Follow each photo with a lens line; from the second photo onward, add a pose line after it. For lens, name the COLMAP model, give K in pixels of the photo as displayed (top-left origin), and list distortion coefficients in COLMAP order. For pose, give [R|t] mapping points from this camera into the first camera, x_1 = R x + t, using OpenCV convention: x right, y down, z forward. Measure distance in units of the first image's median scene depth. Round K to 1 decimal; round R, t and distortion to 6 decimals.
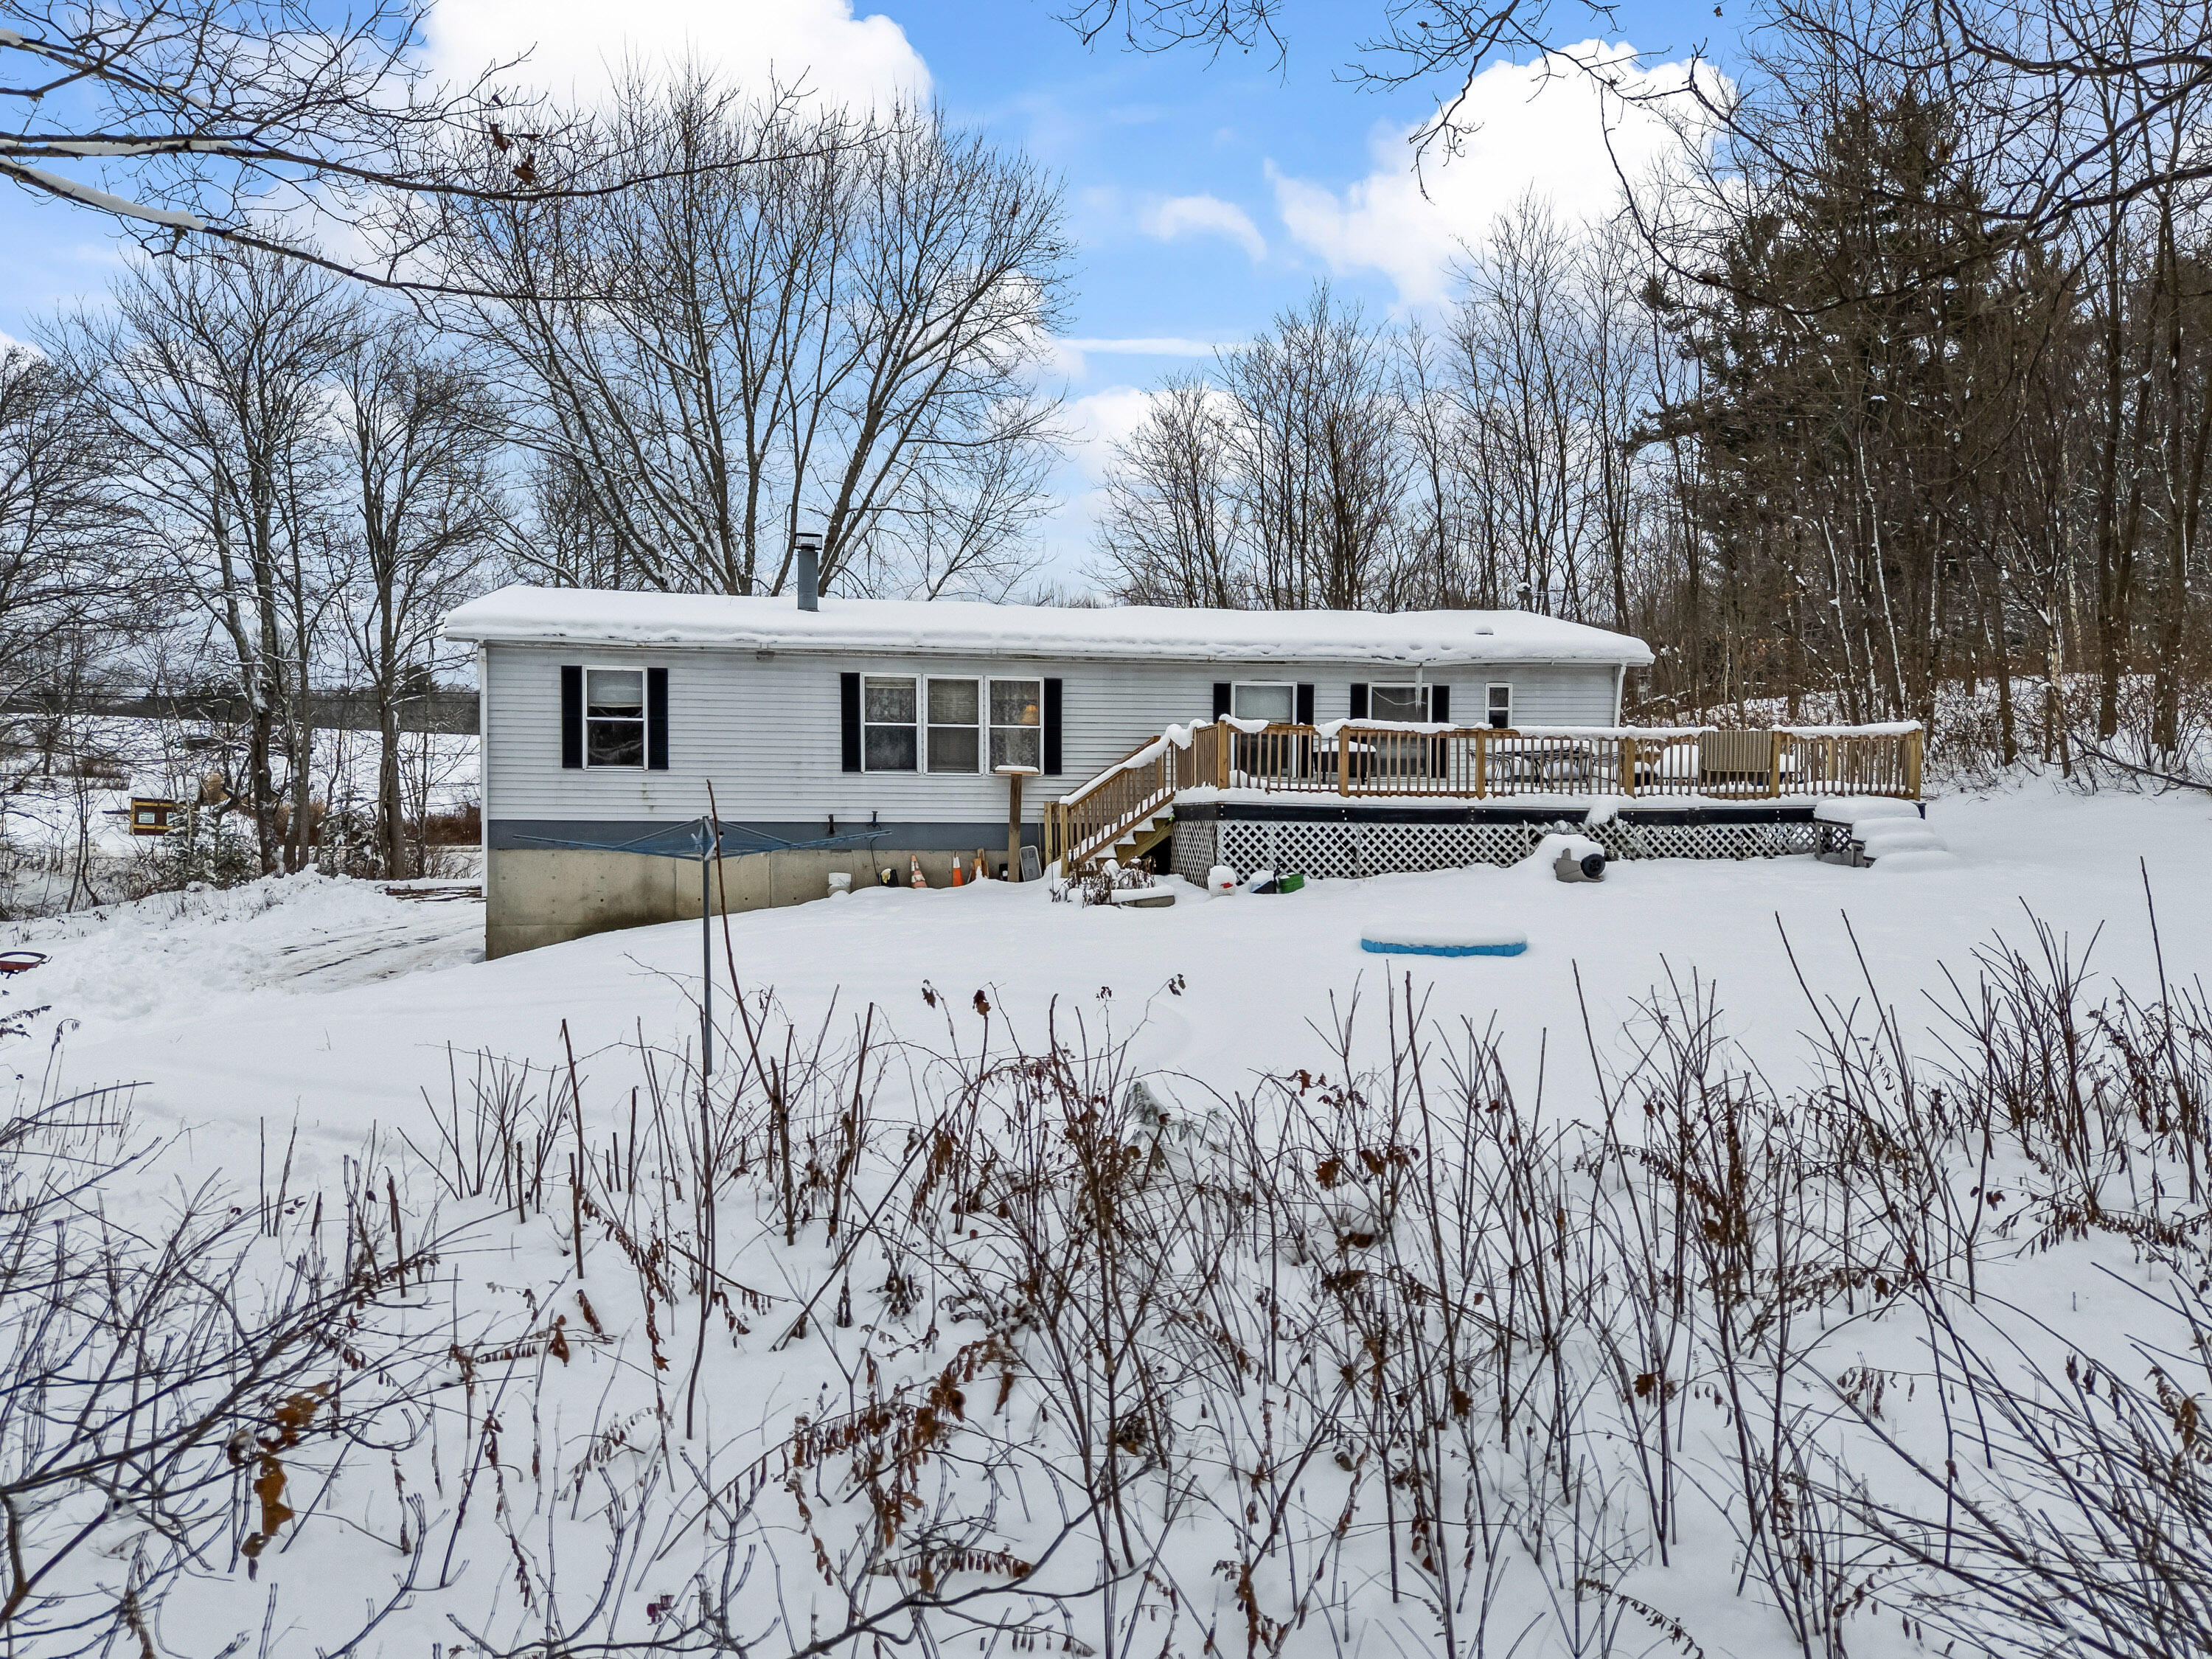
lens RADIAL K [[1622.7, 0, 1098.6], [0, 1622.7, 832.7], [0, 0, 1]] dist [0.062868, -0.037743]
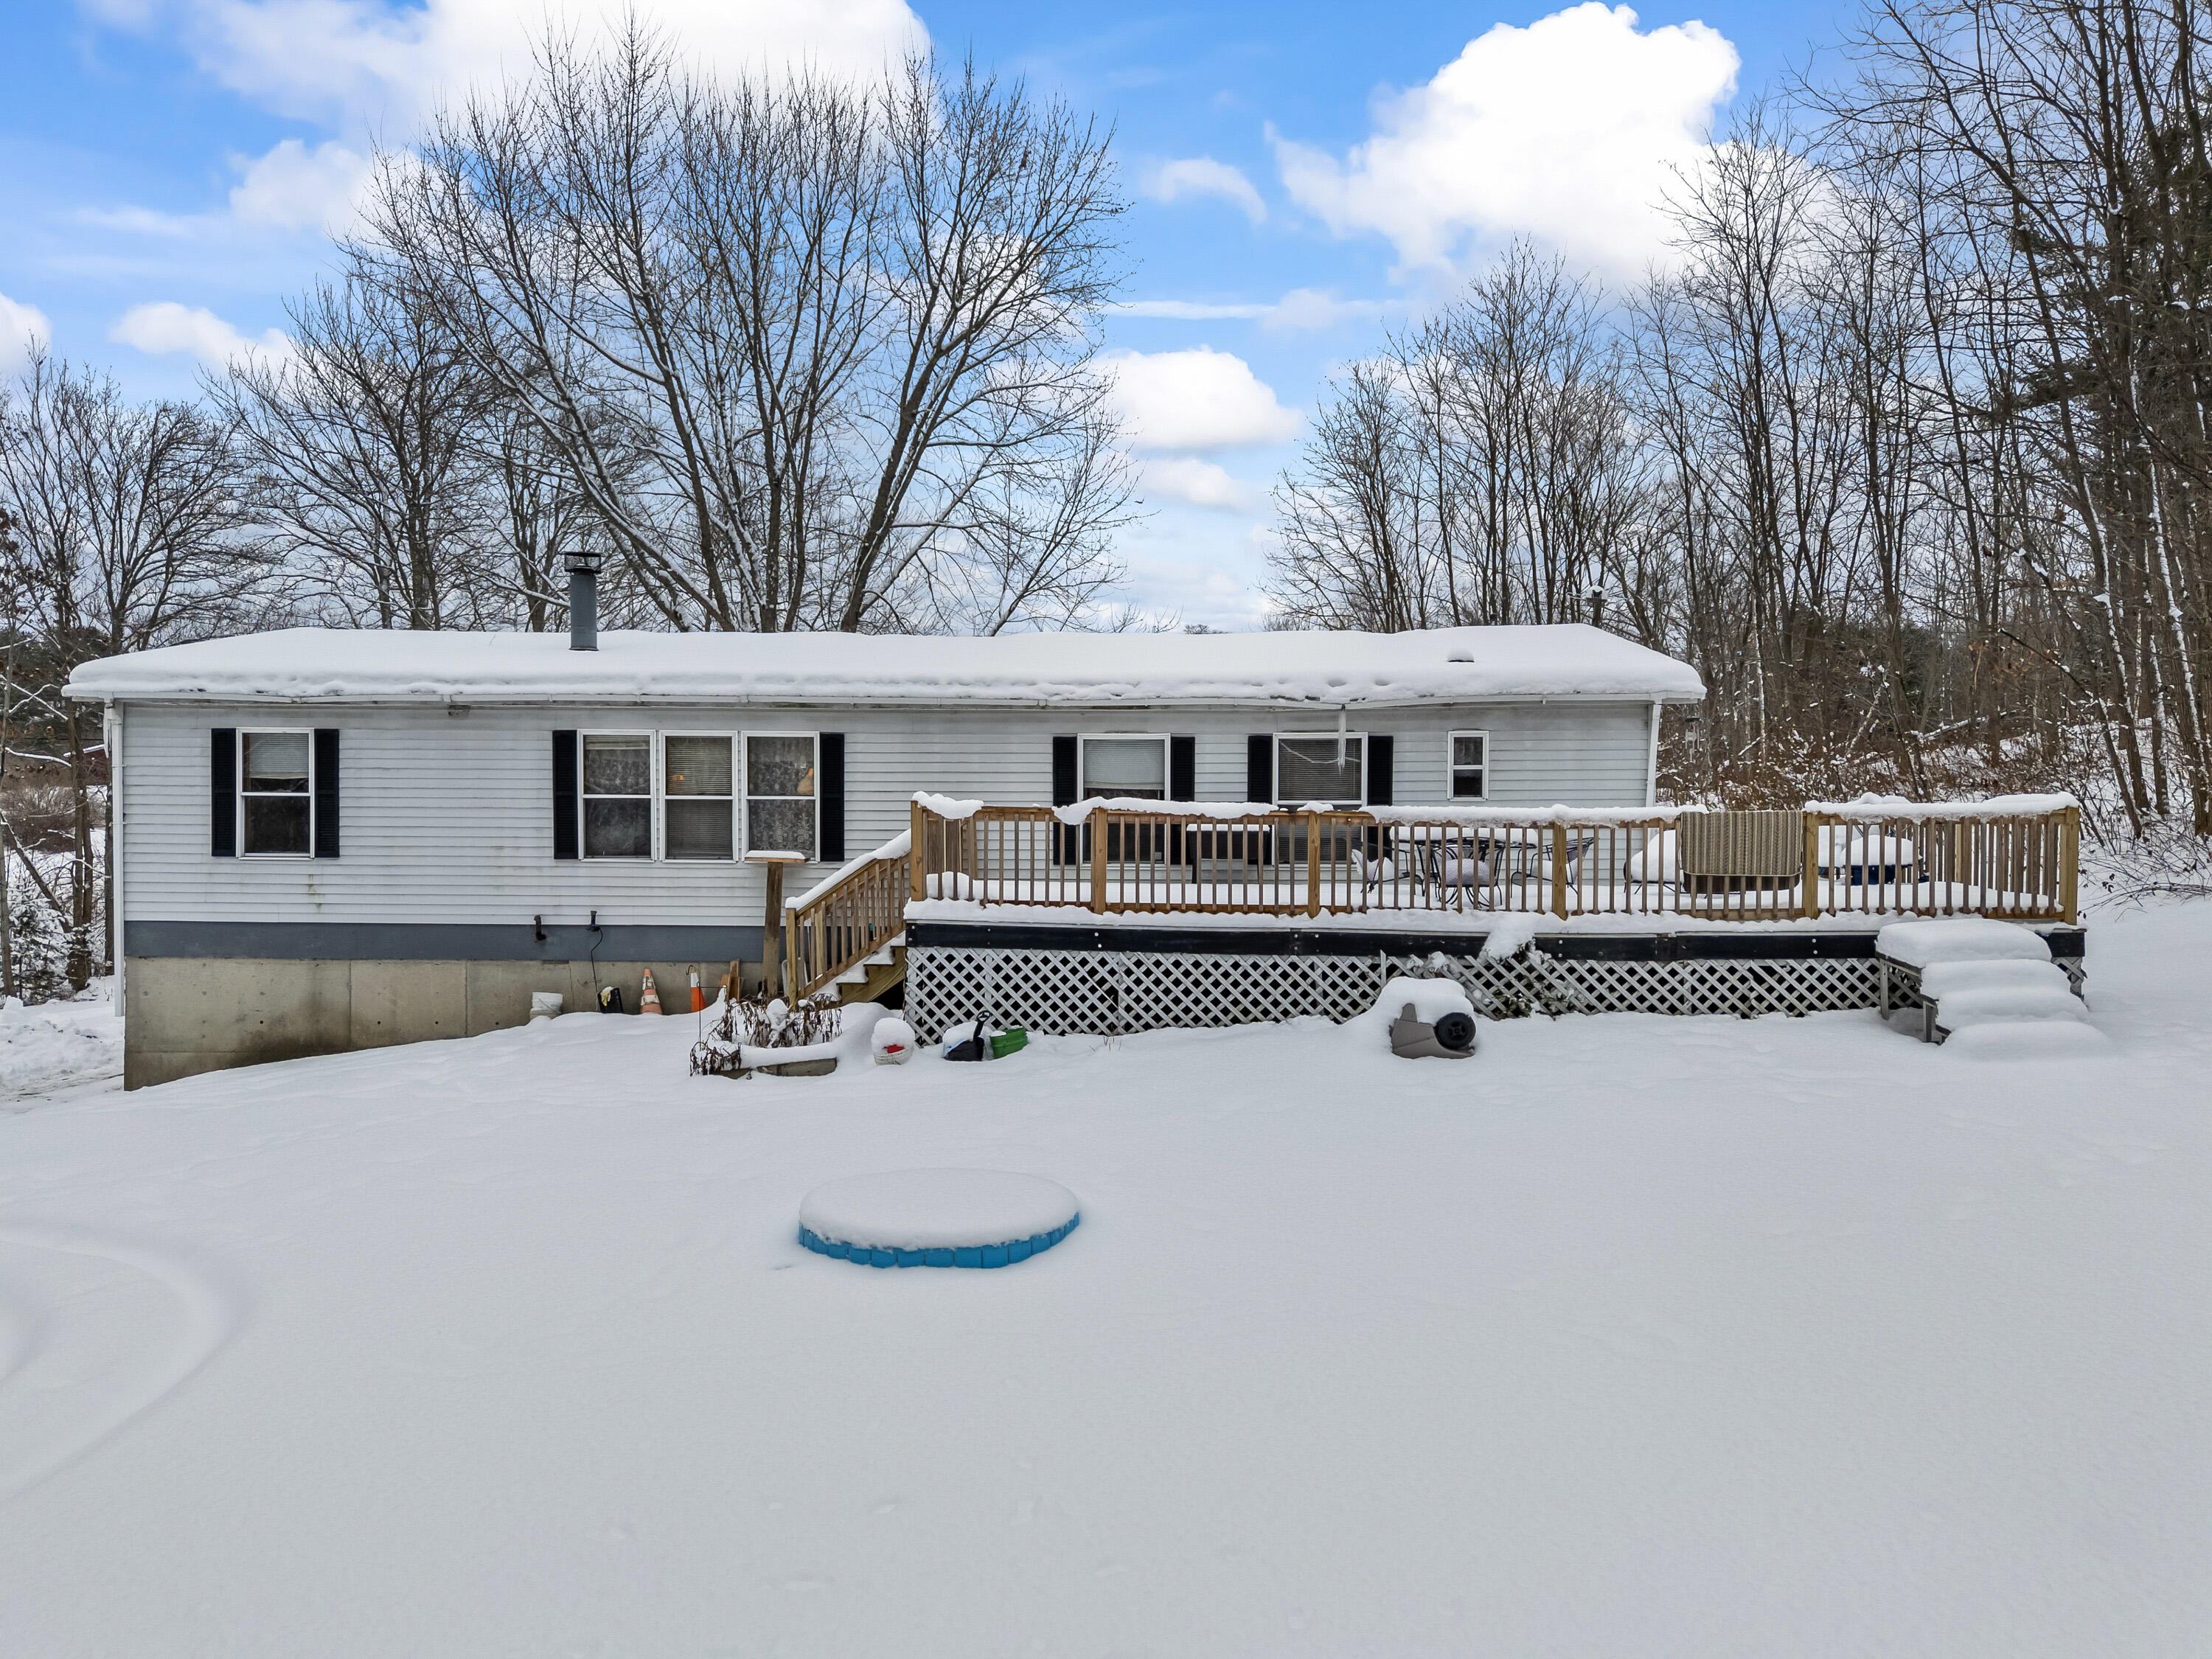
lens RADIAL K [[1622.7, 0, 1108.4], [0, 1622.7, 819.6], [0, 0, 1]] dist [0.062868, -0.037743]
pose [[0.975342, -0.000814, -0.220700, 0.290902], [-0.003677, 0.999794, -0.019937, -0.045412], [0.220670, 0.020257, 0.975138, 0.331521]]
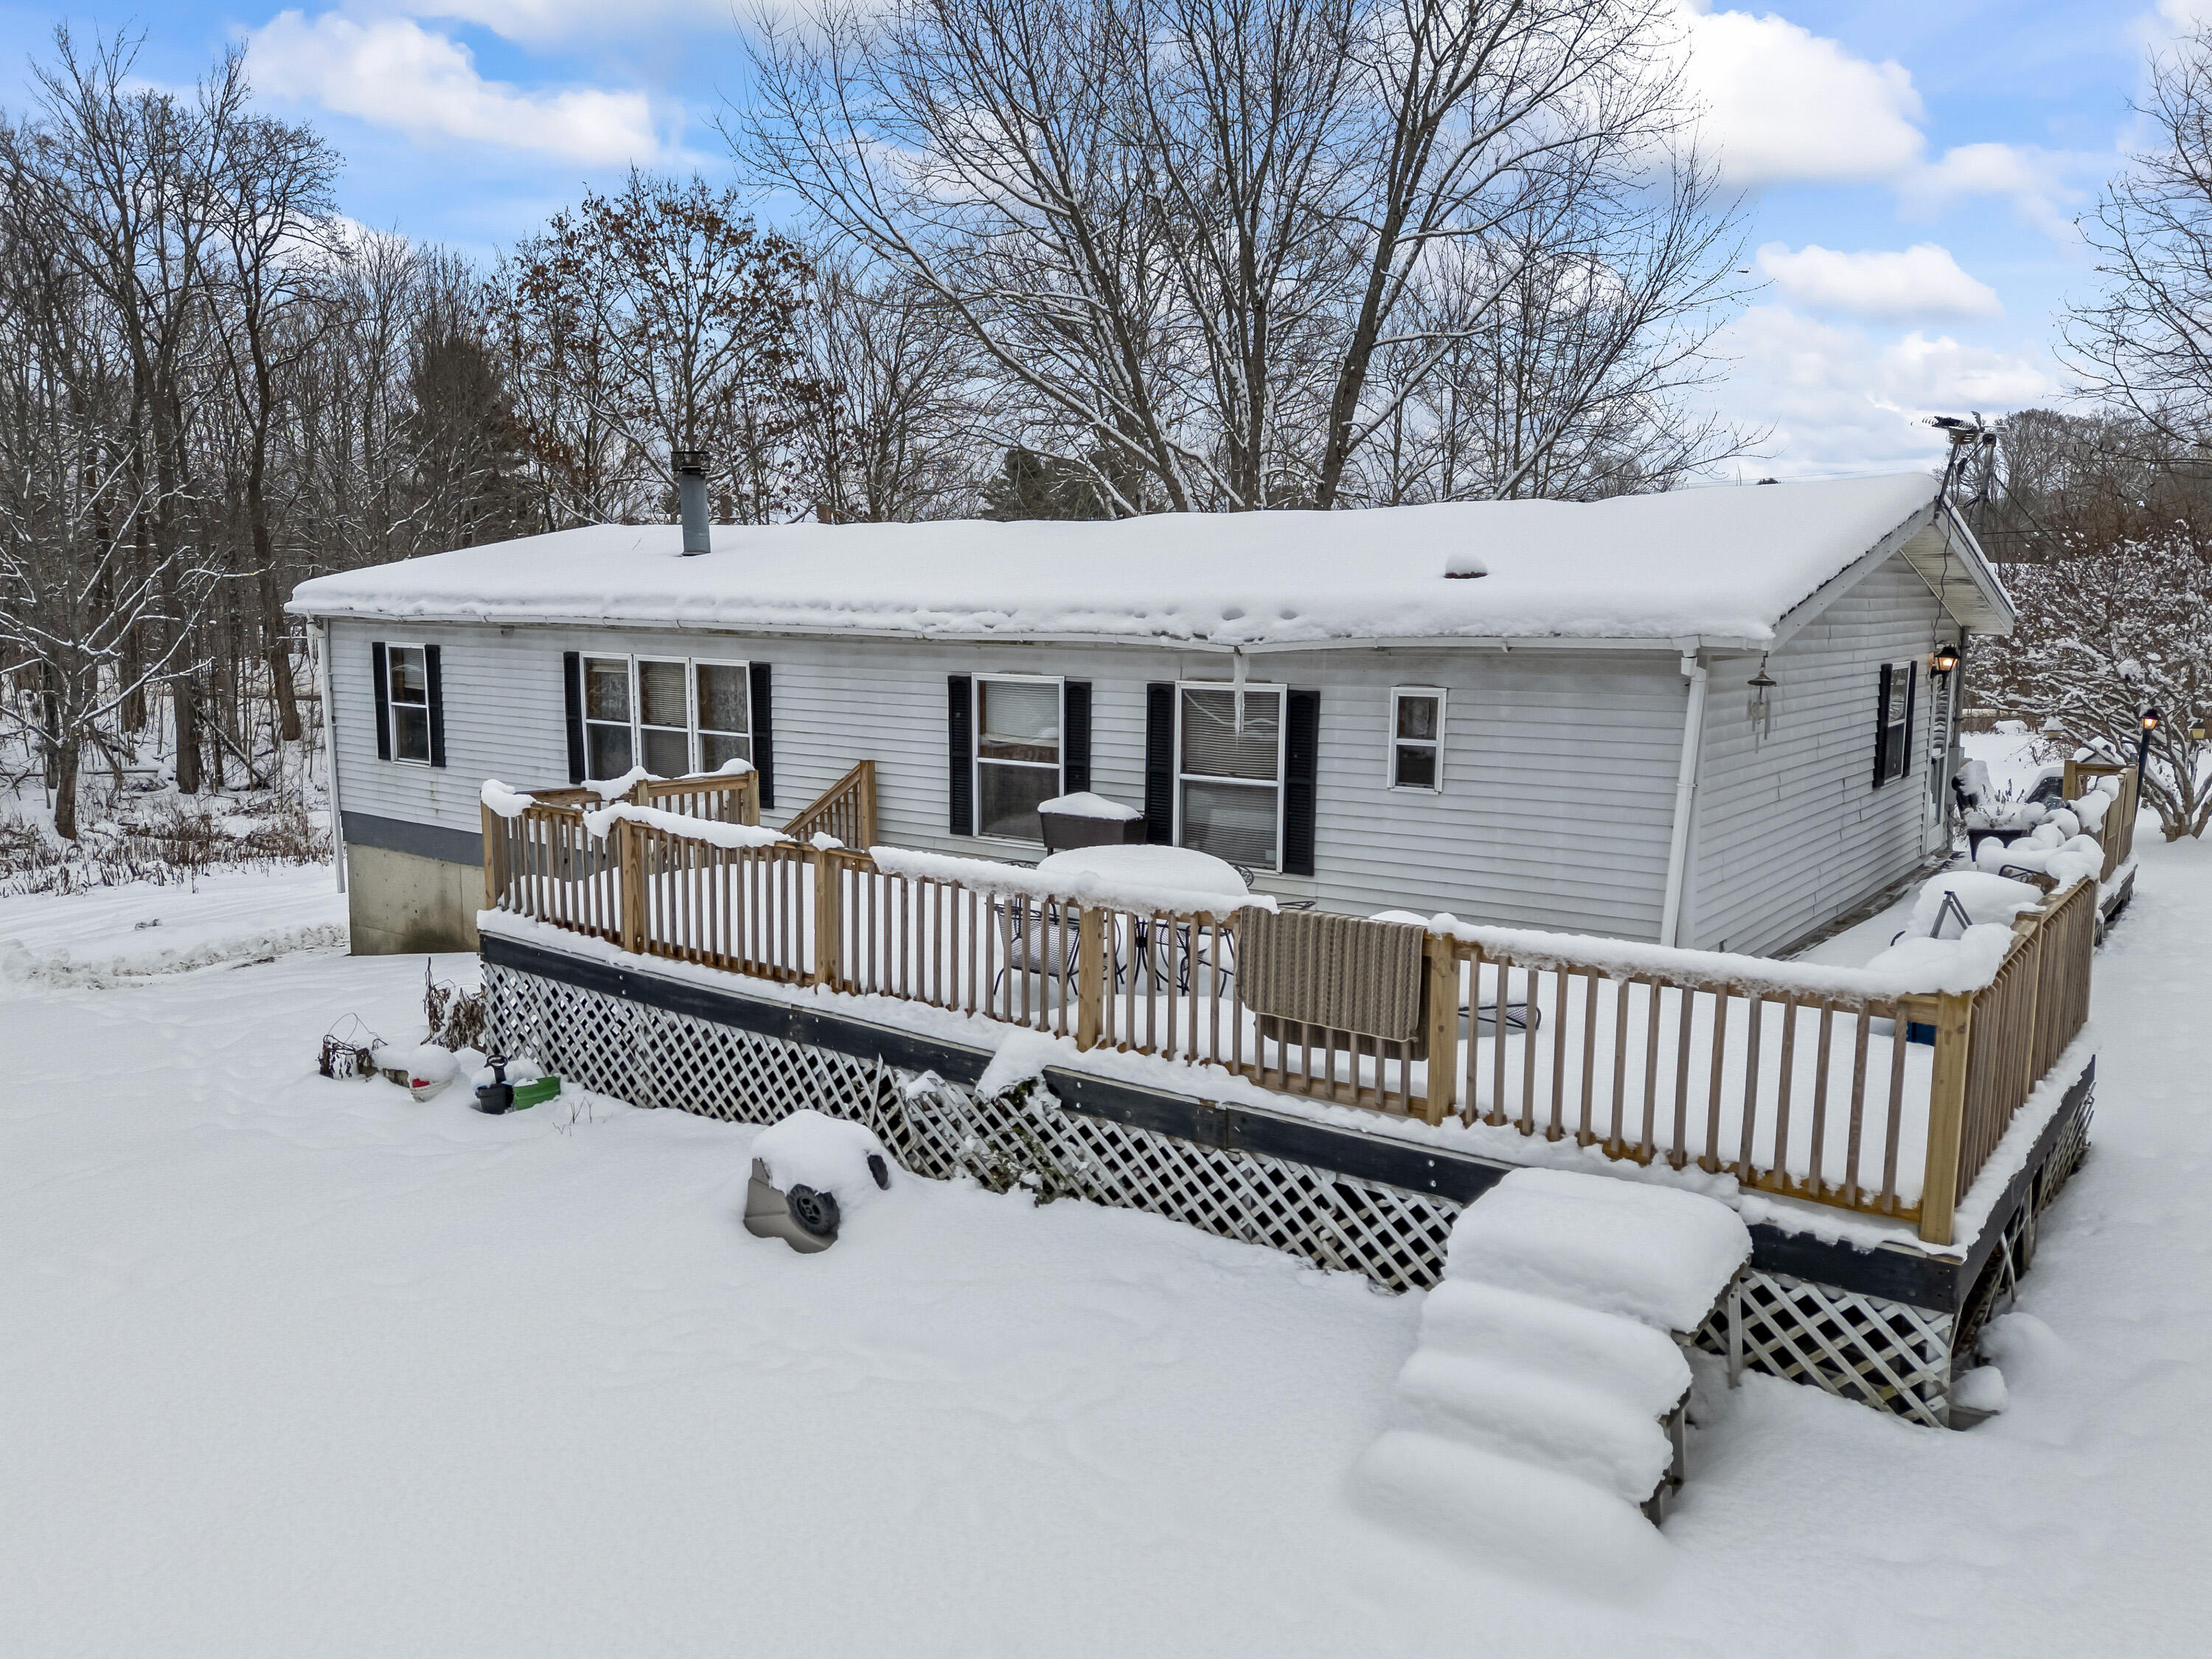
lens RADIAL K [[1622.7, 0, 1101.9], [0, 1622.7, 816.0], [0, 0, 1]] dist [0.062868, -0.037743]
pose [[0.683563, 0.095940, -0.723559, 0.609450], [-0.022954, 0.993659, 0.110069, -0.121472], [0.729531, -0.058631, 0.681430, 0.721249]]
